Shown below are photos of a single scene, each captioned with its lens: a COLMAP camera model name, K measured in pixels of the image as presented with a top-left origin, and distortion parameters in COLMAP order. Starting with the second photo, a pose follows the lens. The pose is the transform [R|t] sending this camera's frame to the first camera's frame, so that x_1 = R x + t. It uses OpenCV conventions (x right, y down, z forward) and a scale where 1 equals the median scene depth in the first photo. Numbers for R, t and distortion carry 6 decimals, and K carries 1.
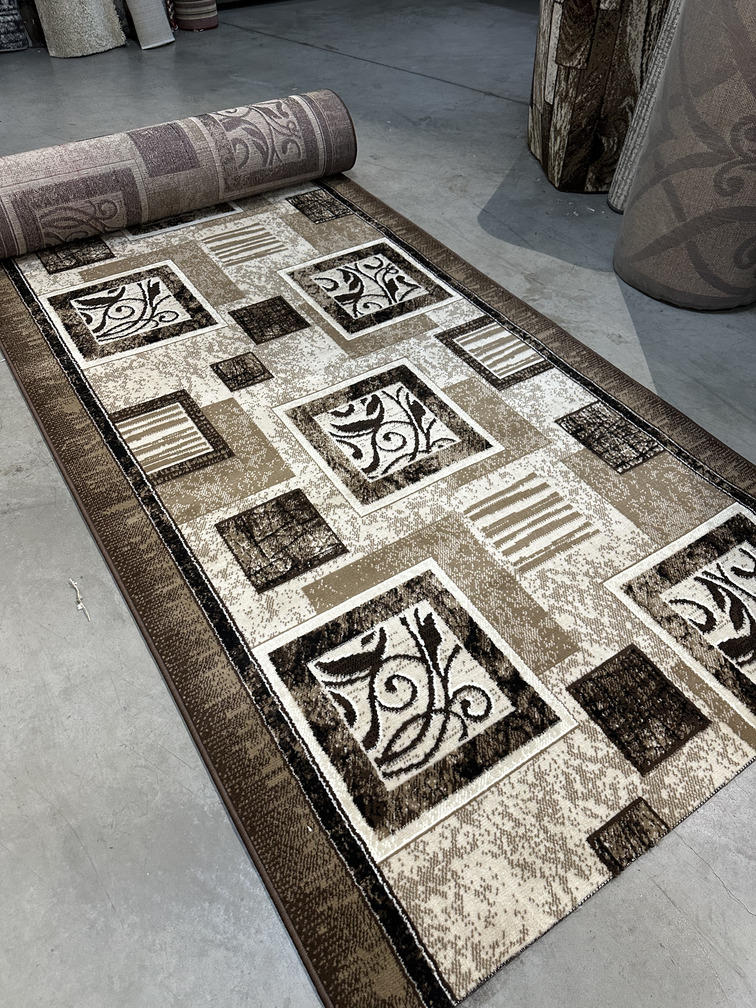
lens RADIAL K [[703.7, 0, 373.8], [0, 703.7, 503.8], [0, 0, 1]] dist [0.015673, -0.026734]
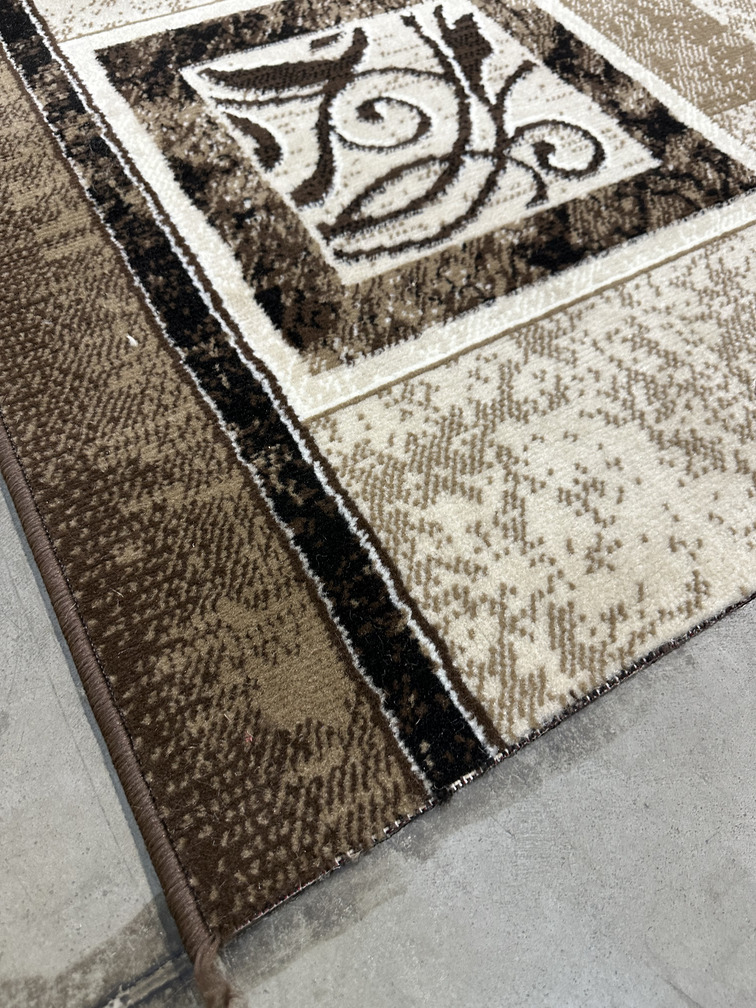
lens RADIAL K [[703.7, 0, 371.2], [0, 703.7, 496.7], [0, 0, 1]] dist [0.015673, -0.026734]
pose [[0.998882, 0.044331, -0.016430, 0.028068], [-0.039416, 0.972779, 0.228357, 0.258339], [0.026106, -0.227454, 0.973439, 0.349995]]
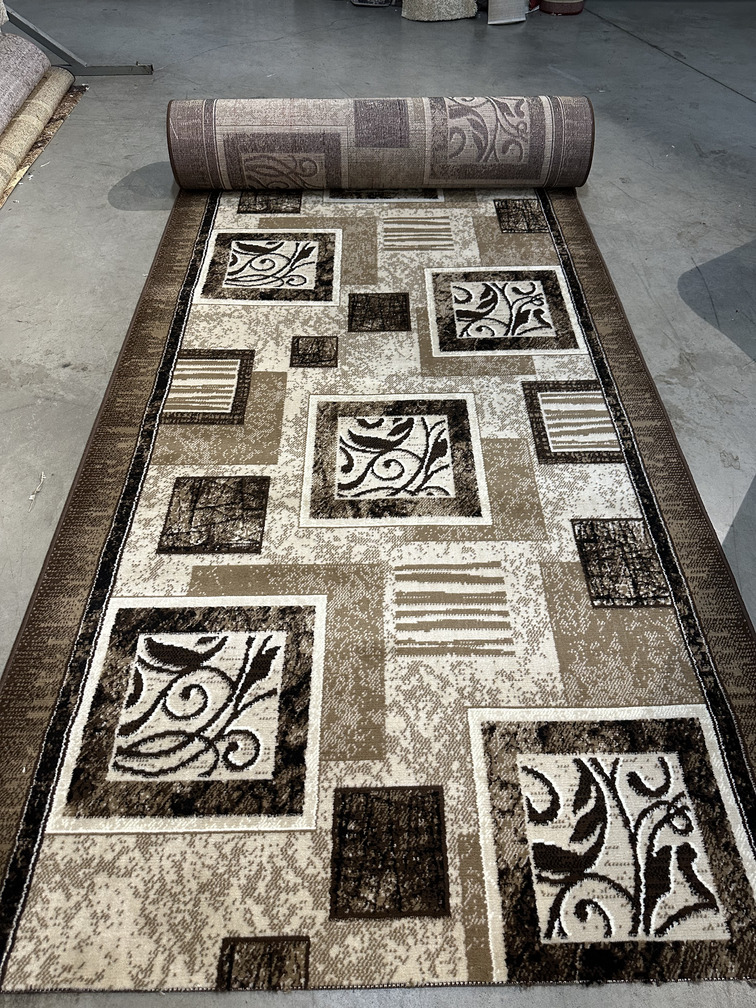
lens RADIAL K [[703.7, 0, 387.7], [0, 703.7, 505.3], [0, 0, 1]] dist [0.015673, -0.026734]
pose [[0.850937, 0.390997, -0.350753, 0.335576], [-0.382990, 0.918842, 0.095122, -0.120465], [0.359479, 0.053392, 0.931624, 0.111787]]
